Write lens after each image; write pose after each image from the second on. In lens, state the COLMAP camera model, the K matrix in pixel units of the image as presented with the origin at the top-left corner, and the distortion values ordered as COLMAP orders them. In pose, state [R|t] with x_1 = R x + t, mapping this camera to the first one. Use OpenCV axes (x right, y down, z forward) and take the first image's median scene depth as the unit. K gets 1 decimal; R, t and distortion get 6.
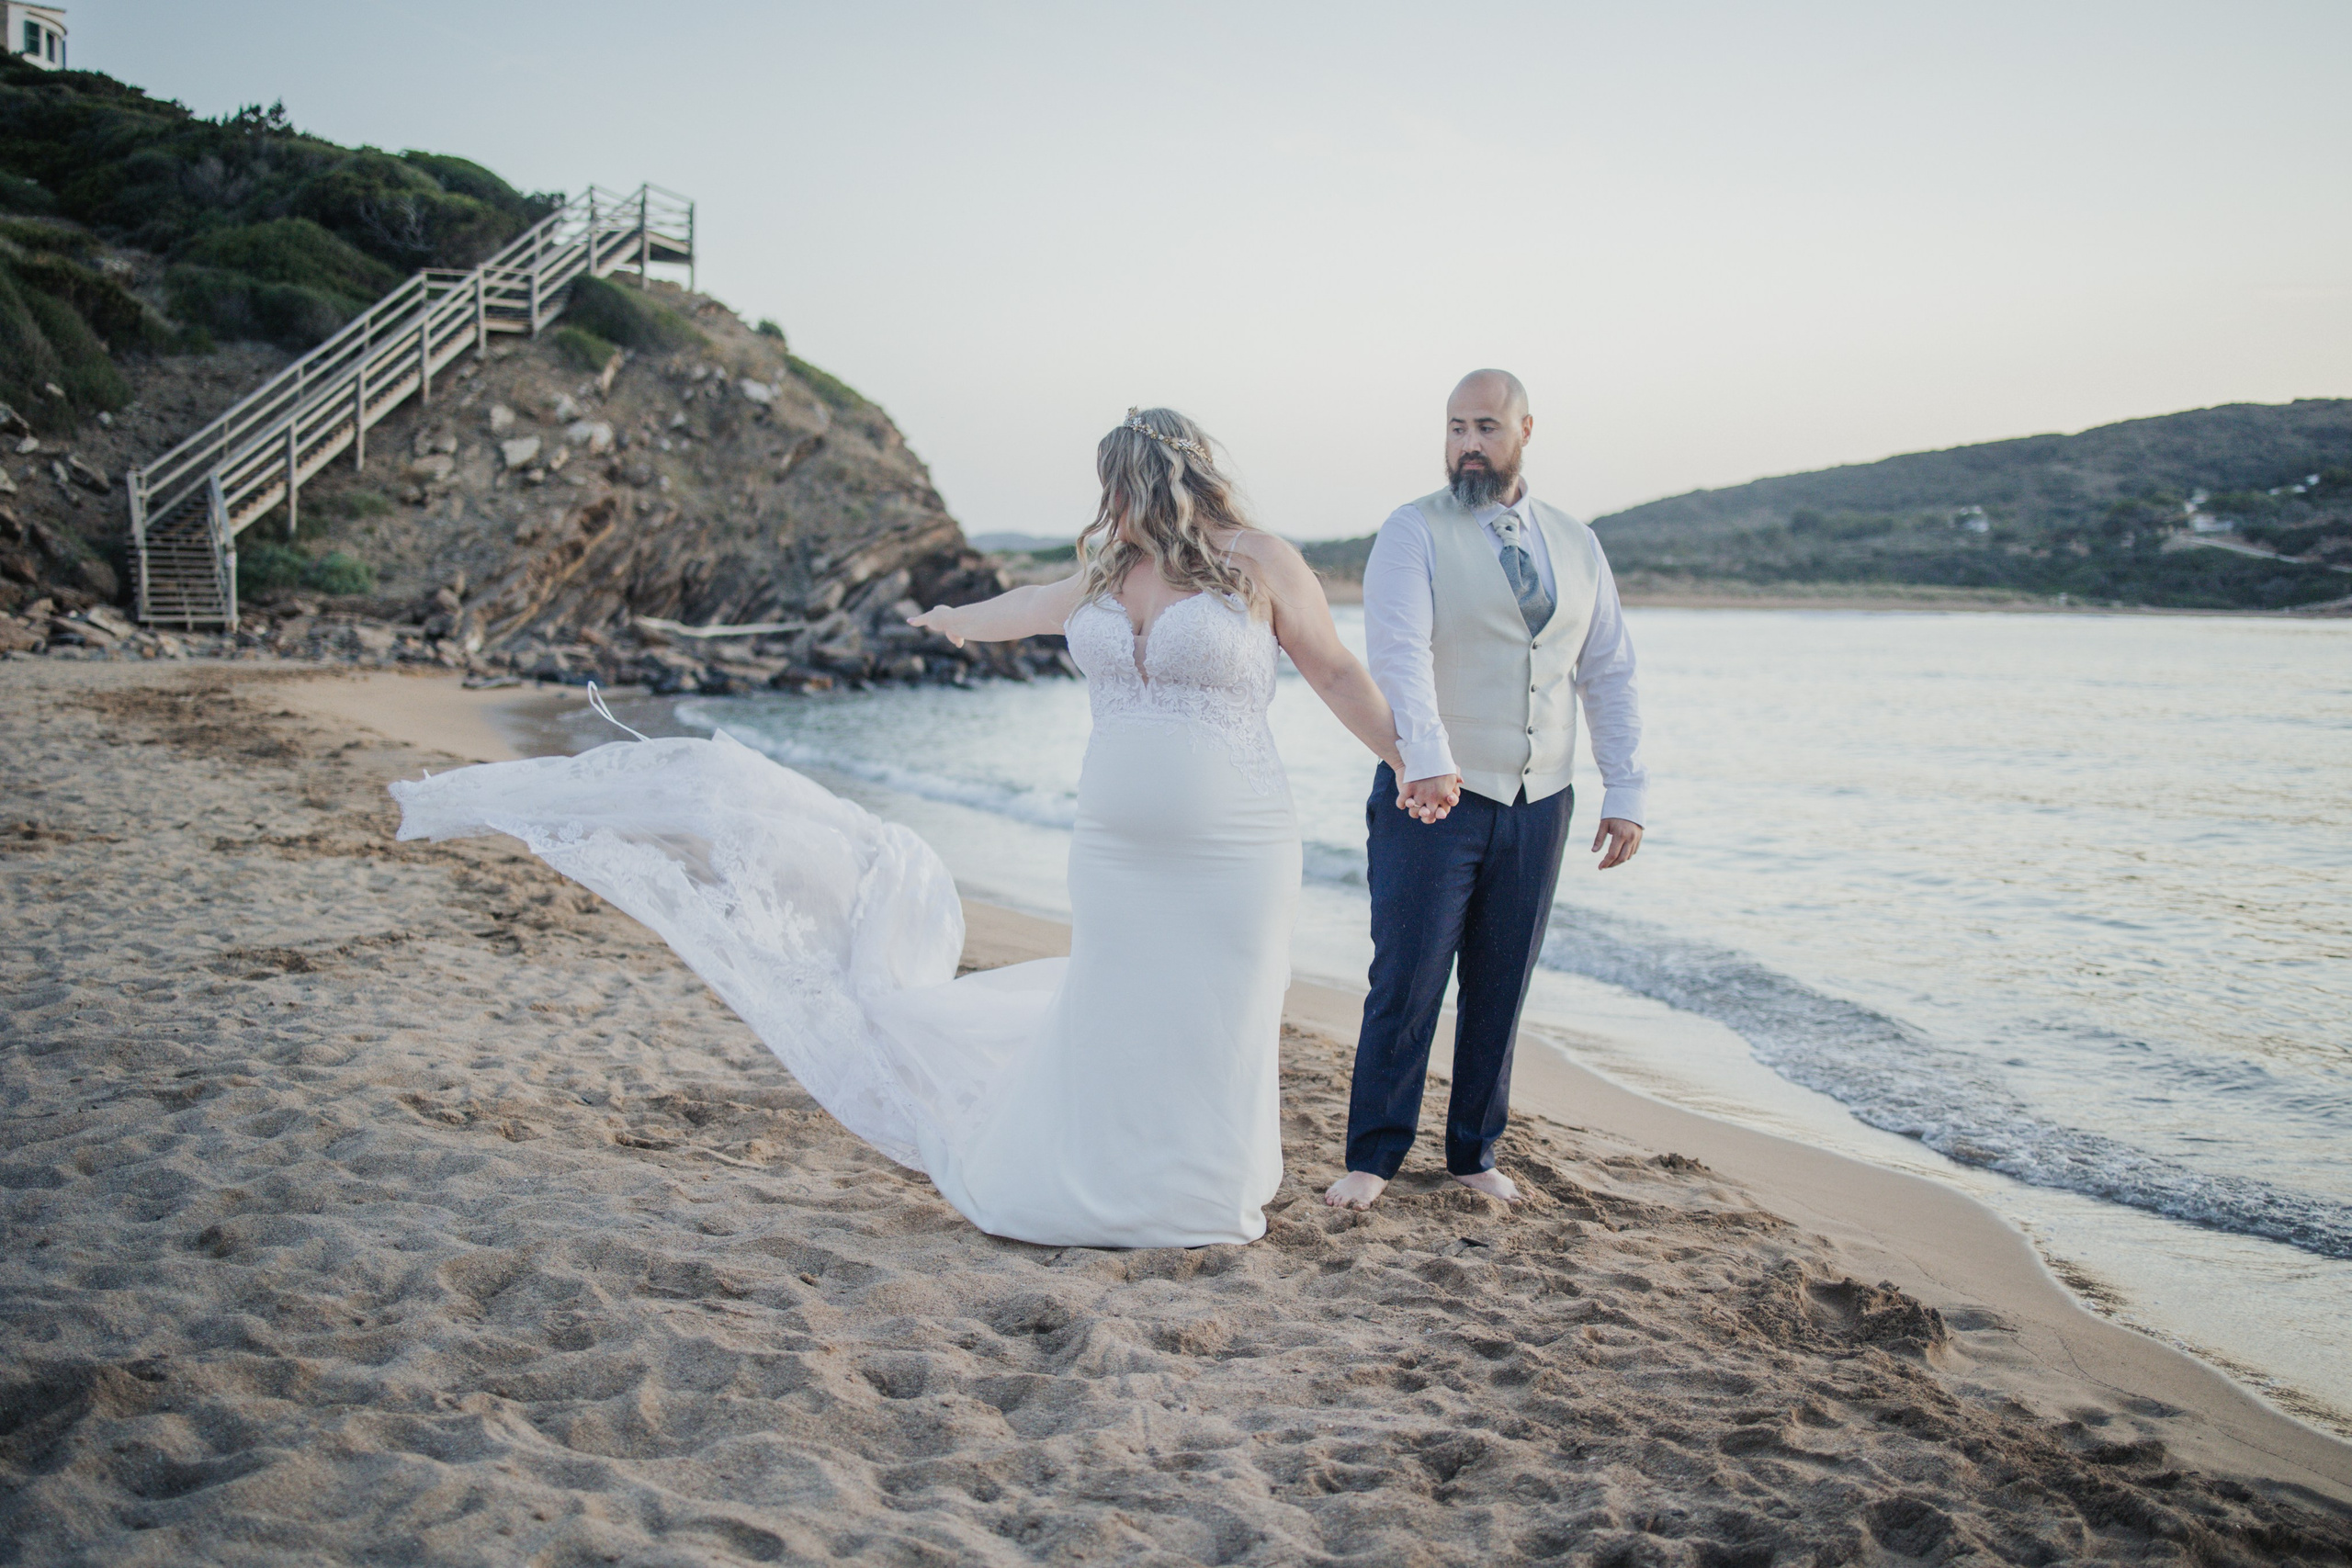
lens RADIAL K [[2352.7, 0, 1189.7], [0, 2352.7, 769.5], [0, 0, 1]] dist [-0.064976, 0.000000]
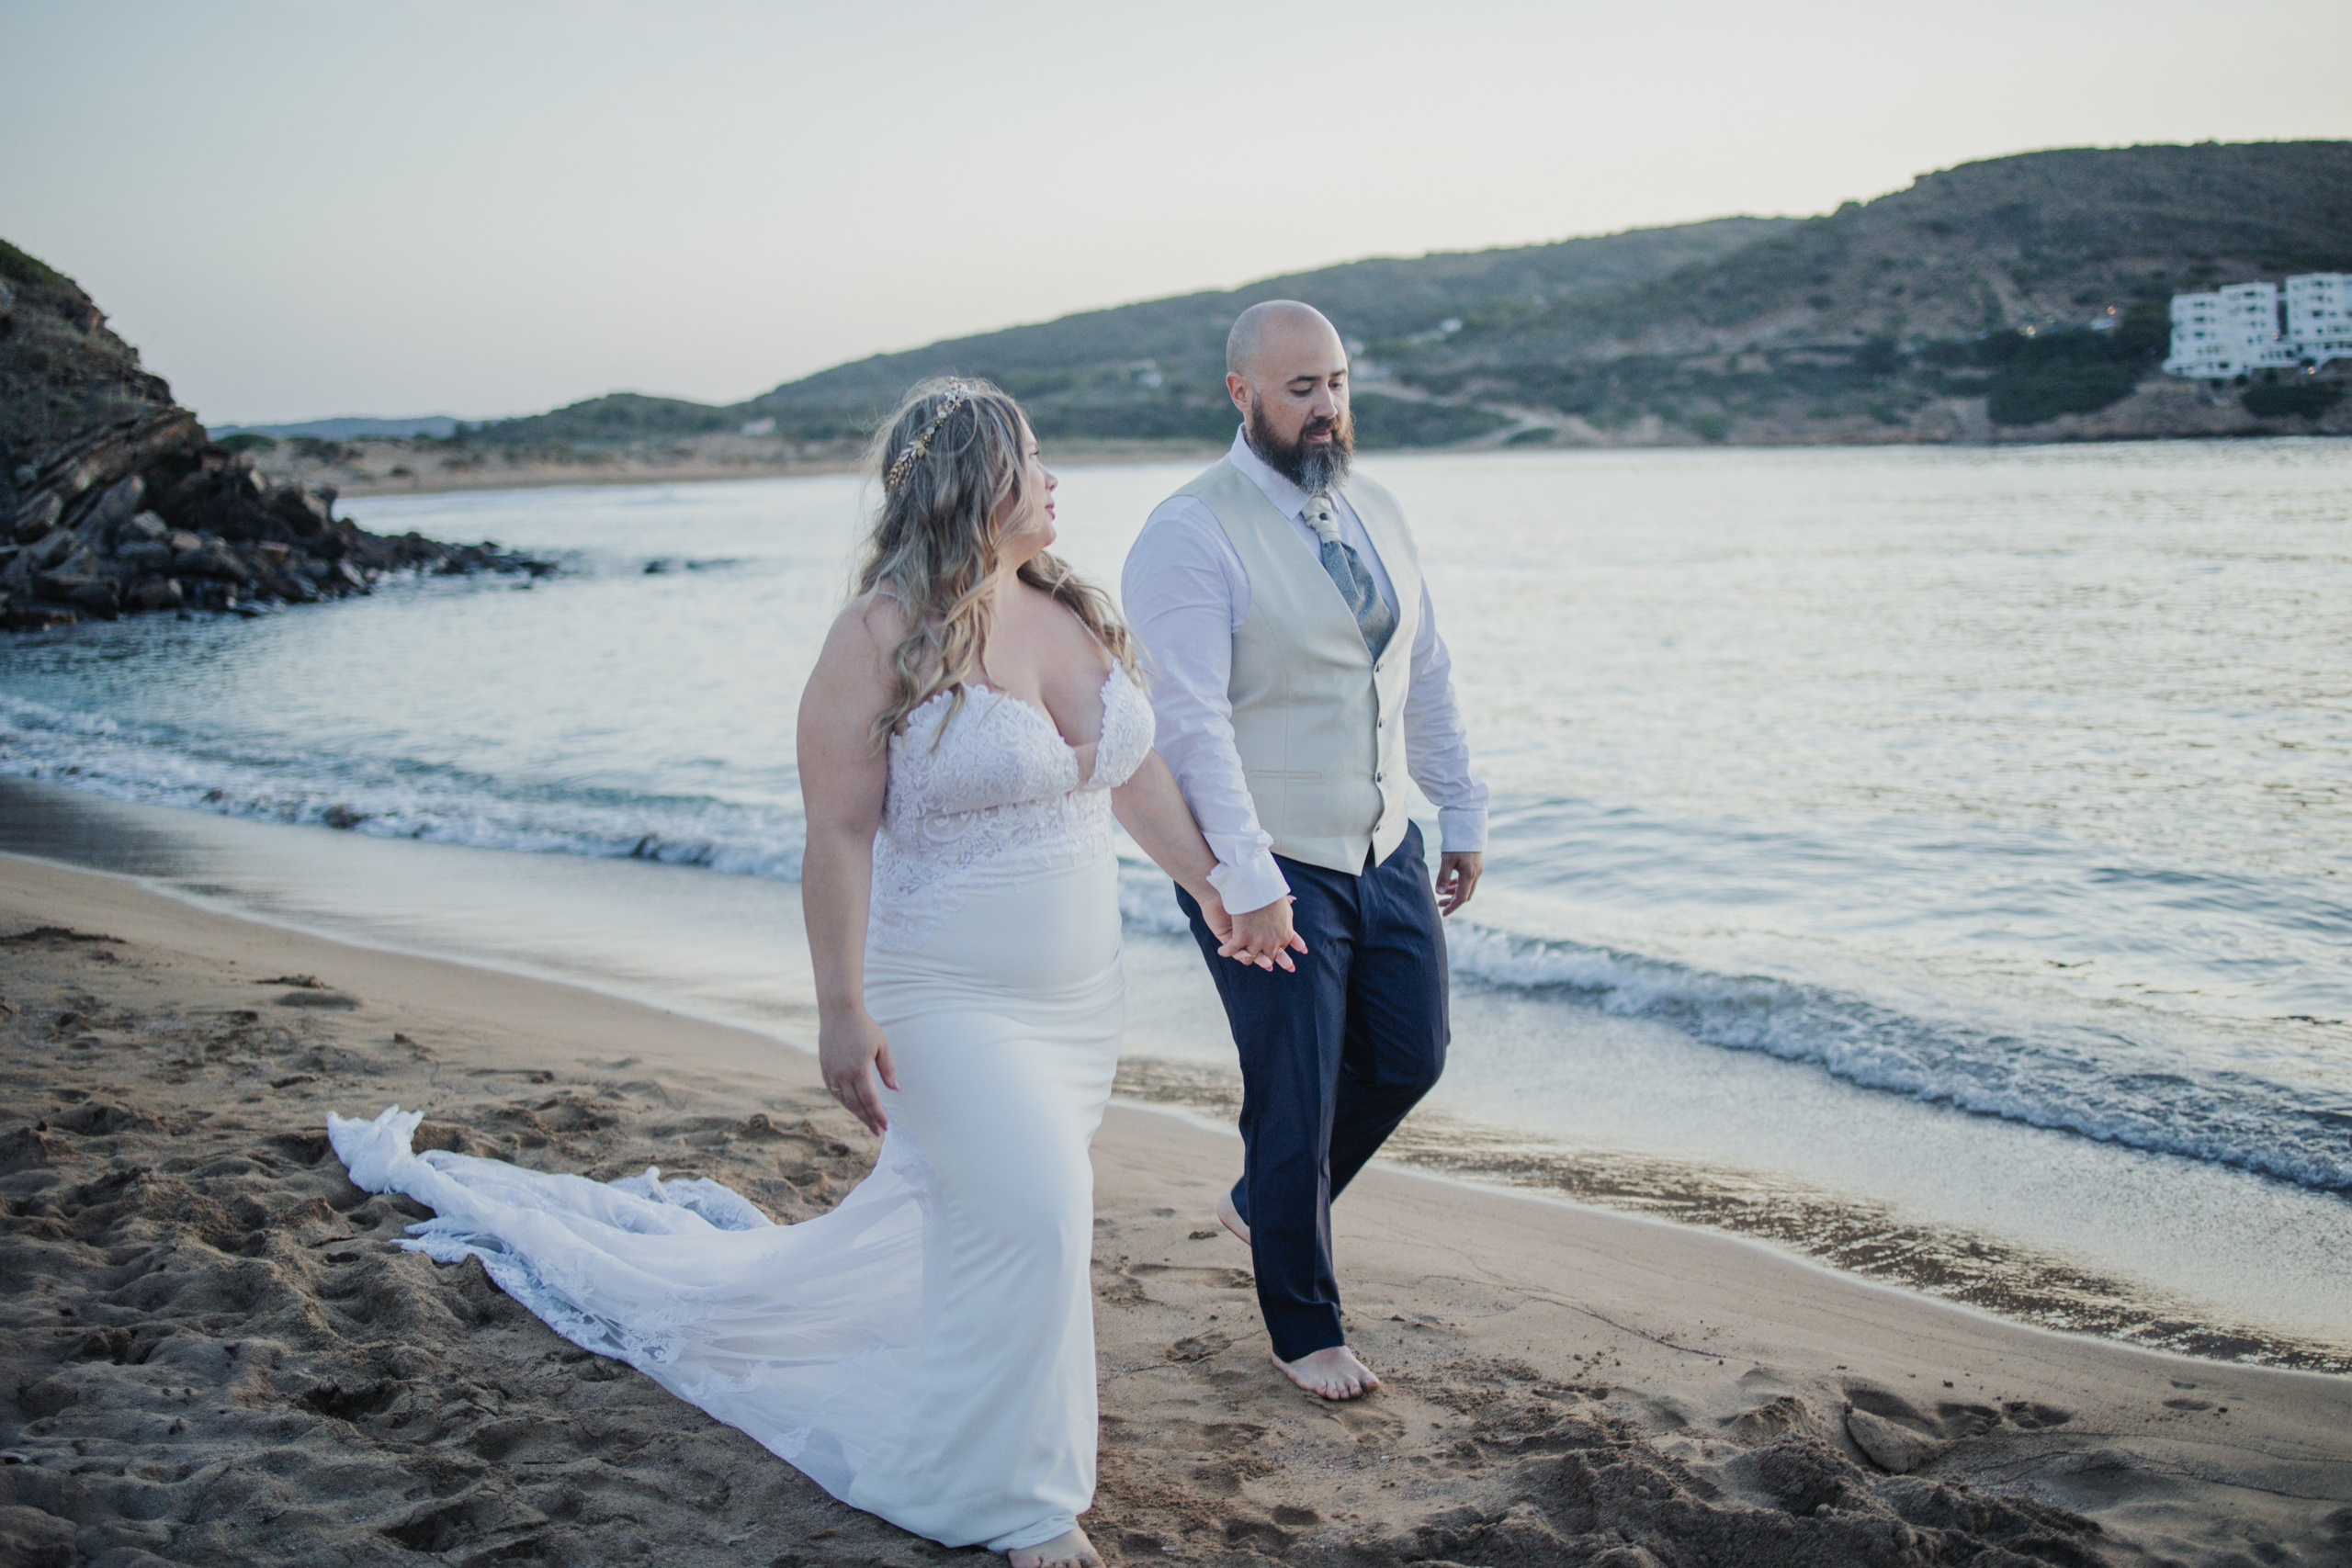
lens RADIAL K [[2352.7, 0, 1187.7], [0, 2352.7, 775.9], [0, 0, 1]] dist [-0.064976, 0.000000]
pose [[0.941784, -0.083210, 0.325758, -0.045299], [0.064002, 0.995543, 0.069264, -0.011297], [-0.330070, -0.044382, 0.942913, 0.093779]]
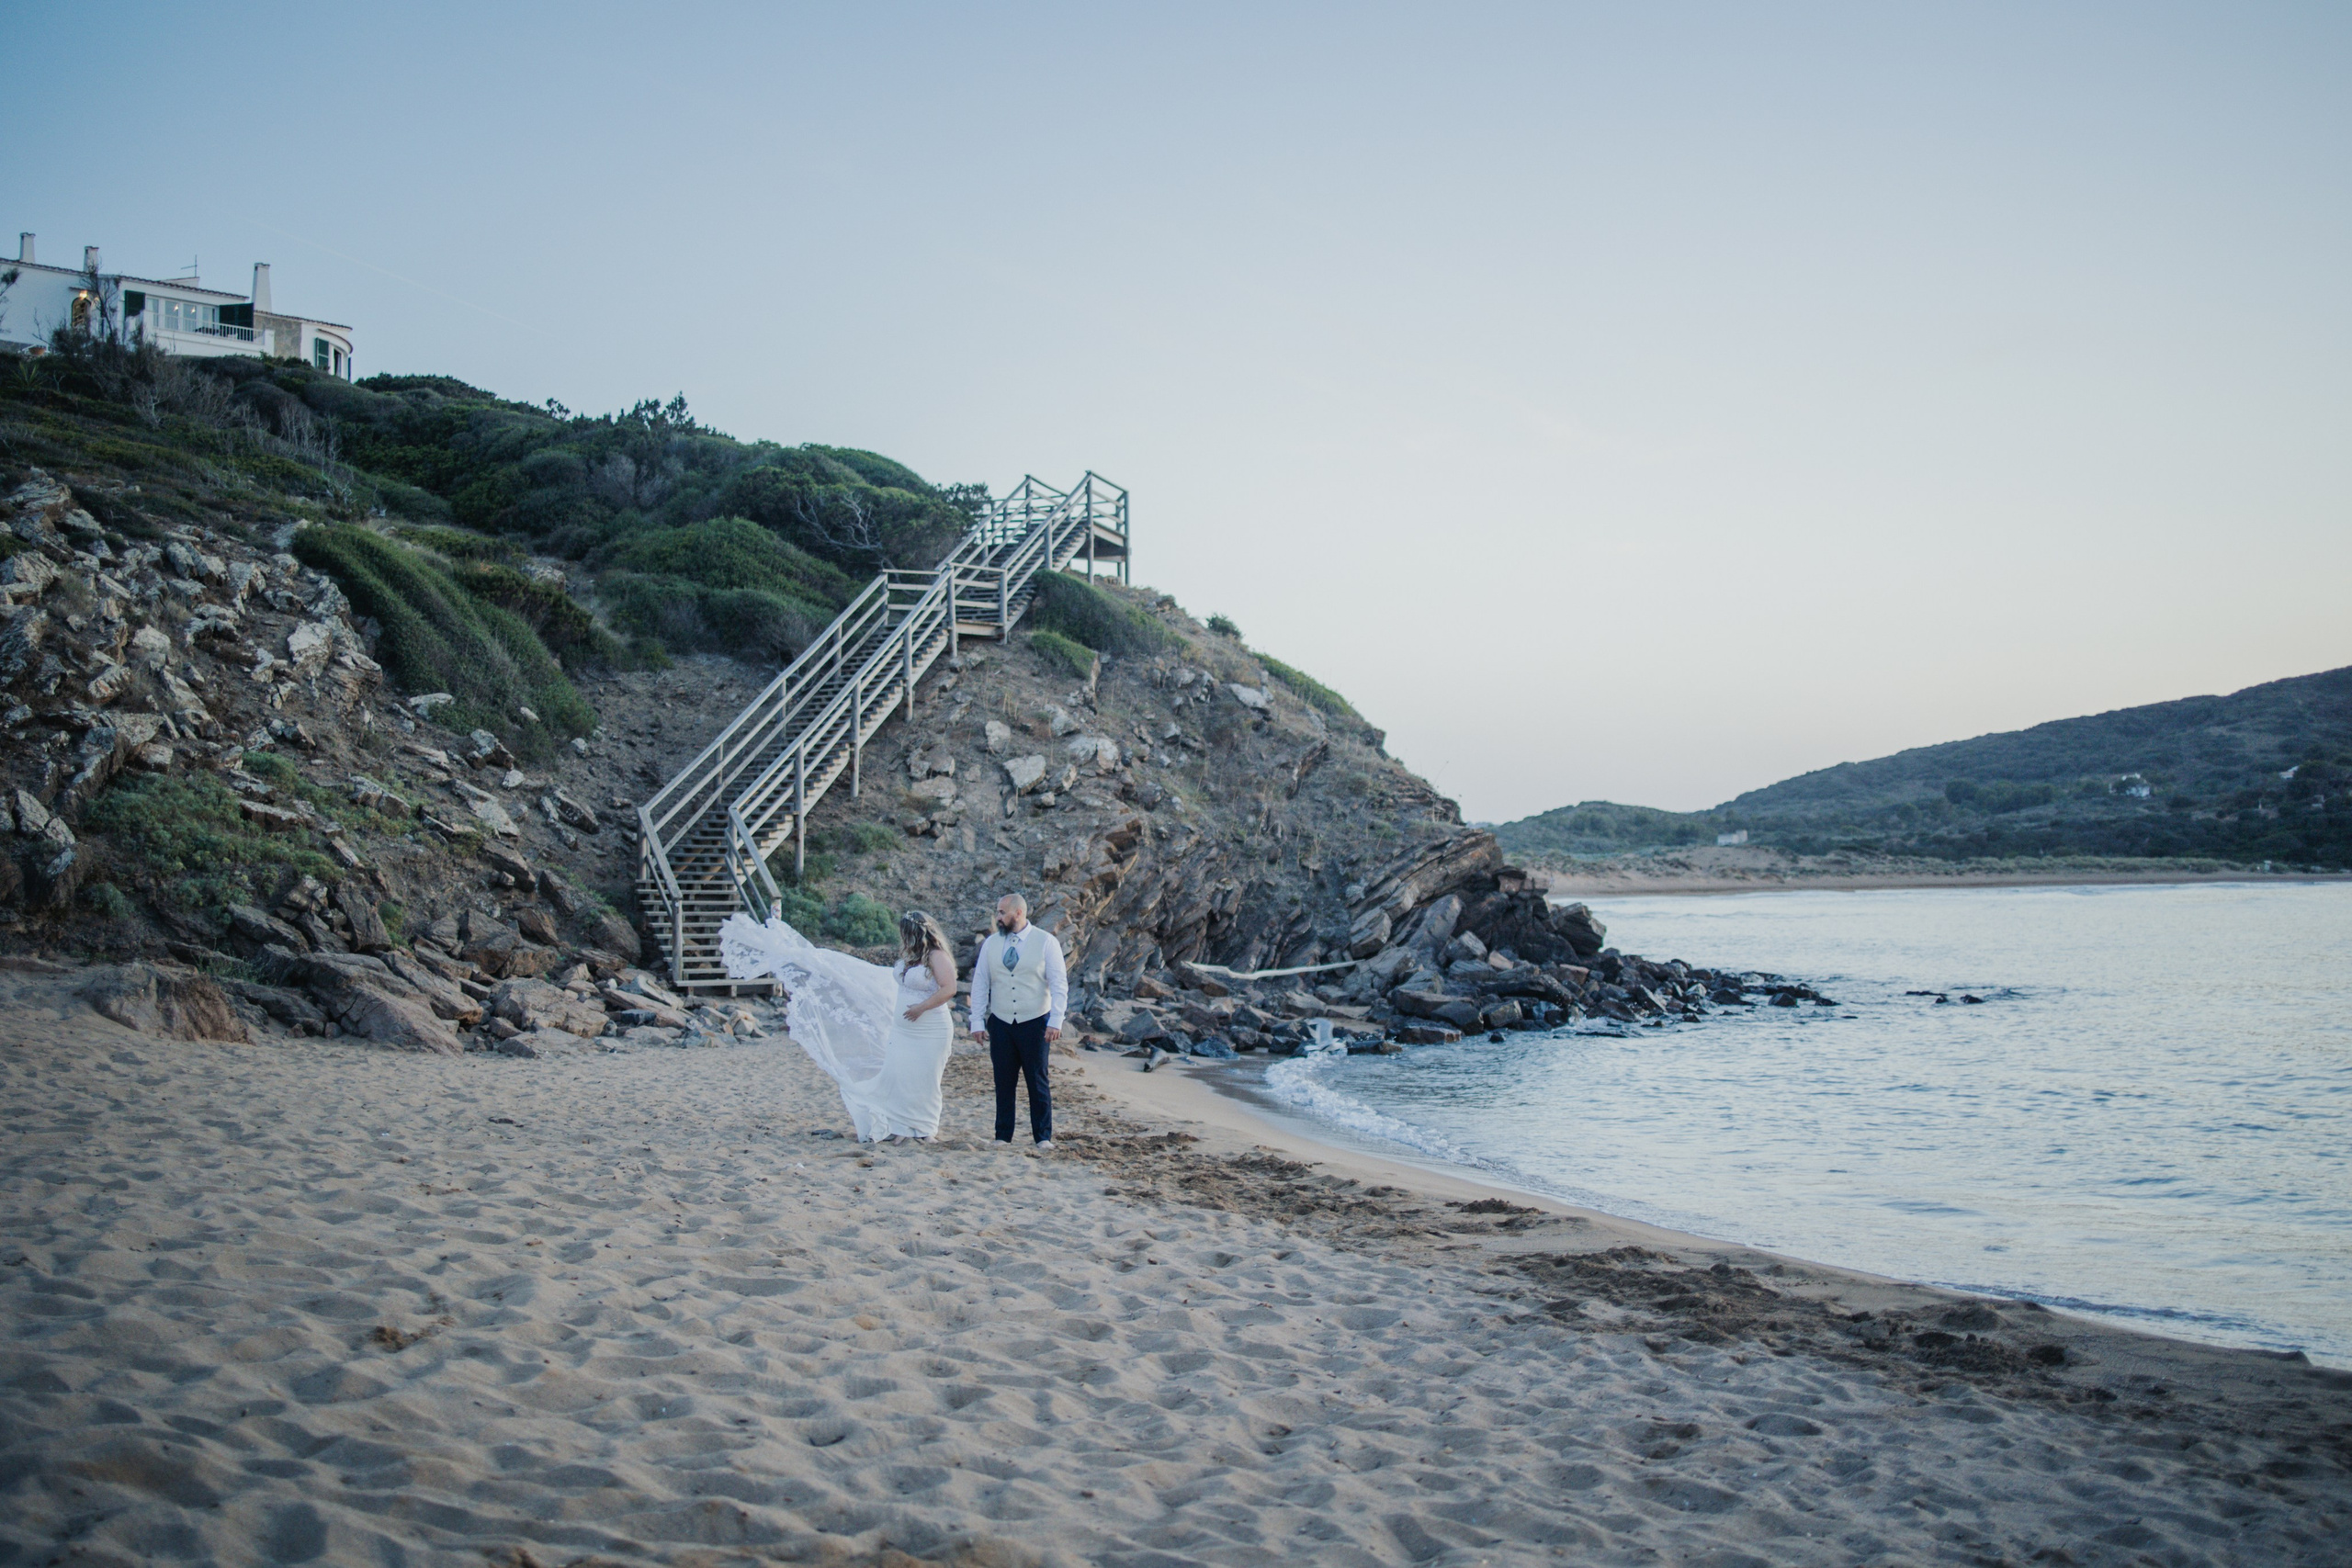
lens RADIAL K [[2352.7, 0, 1184.2], [0, 2352.7, 785.6], [0, 0, 1]] dist [-0.064976, 0.000000]
pose [[0.997845, -0.027628, -0.059515, -0.160847], [0.020521, 0.992934, -0.116883, -0.024665], [0.062324, 0.115410, 0.991361, 0.122908]]
